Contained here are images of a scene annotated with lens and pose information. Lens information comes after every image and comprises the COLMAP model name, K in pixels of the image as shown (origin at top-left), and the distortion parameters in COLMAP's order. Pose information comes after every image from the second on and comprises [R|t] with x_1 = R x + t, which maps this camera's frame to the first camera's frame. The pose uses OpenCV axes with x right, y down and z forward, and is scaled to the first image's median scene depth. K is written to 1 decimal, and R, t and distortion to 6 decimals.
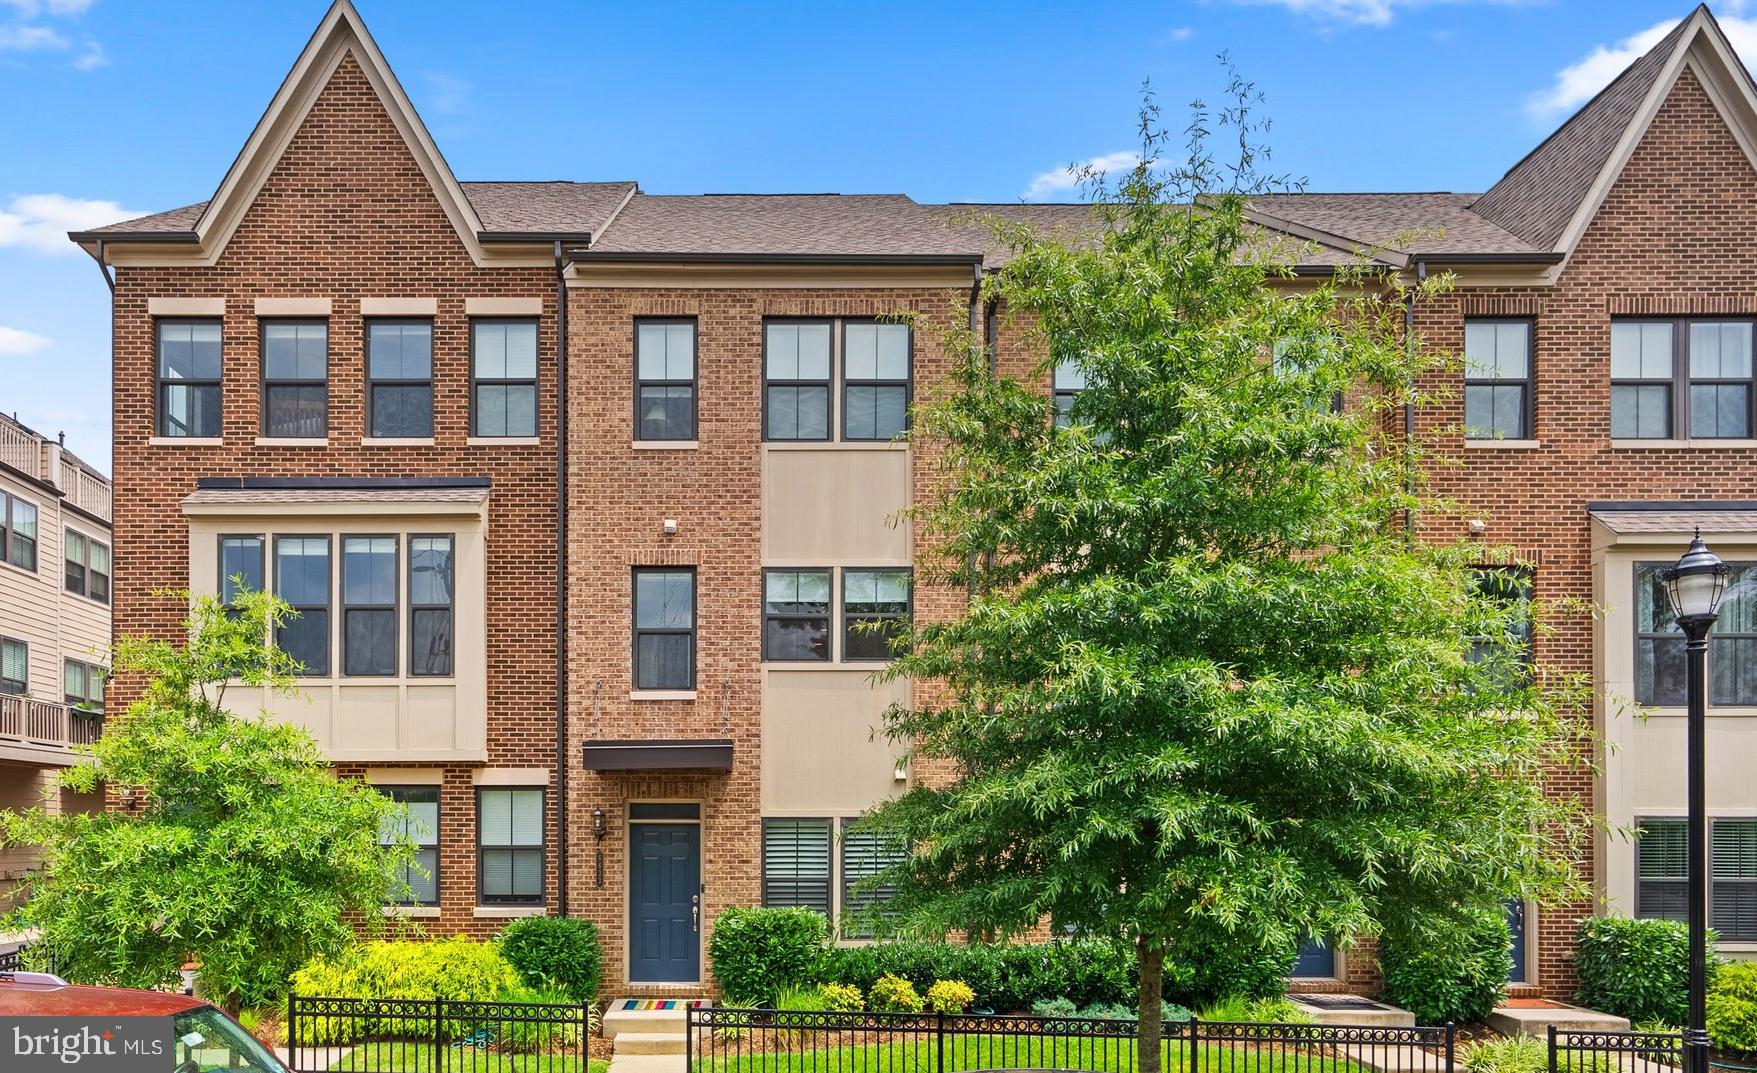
lens RADIAL K [[1423.1, 0, 878.5], [0, 1423.1, 536.5], [0, 0, 1]] dist [-0.008184, 0.009423]
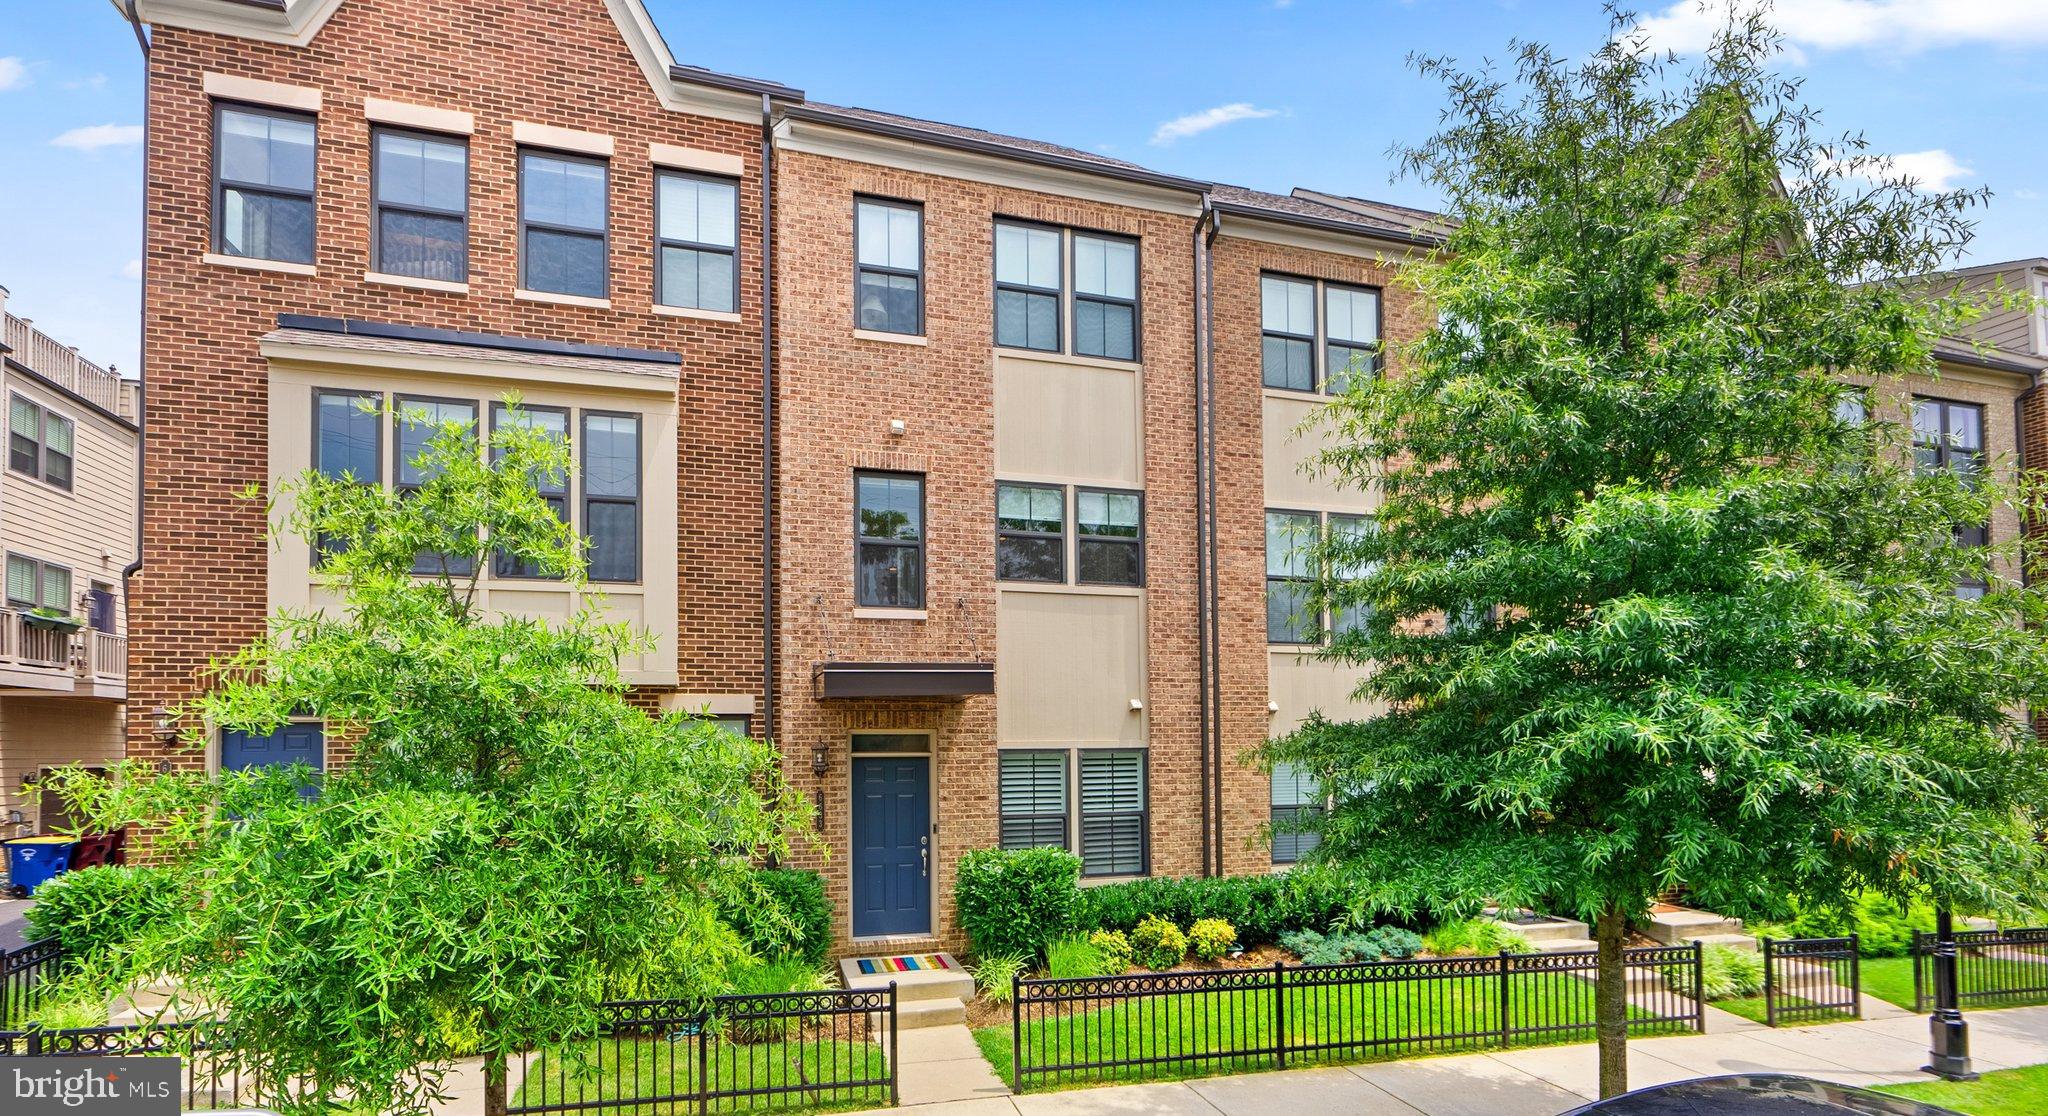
lens RADIAL K [[1036.0, 0, 1024.0], [0, 1036.0, 558.0], [0, 0, 1]] dist [-0.000988, -0.000926]
pose [[0.951029, 0.048207, 0.305320, -0.266036], [-0.056696, 0.998211, 0.018994, 0.058248], [-0.303858, -0.035374, 0.952060, 0.349218]]
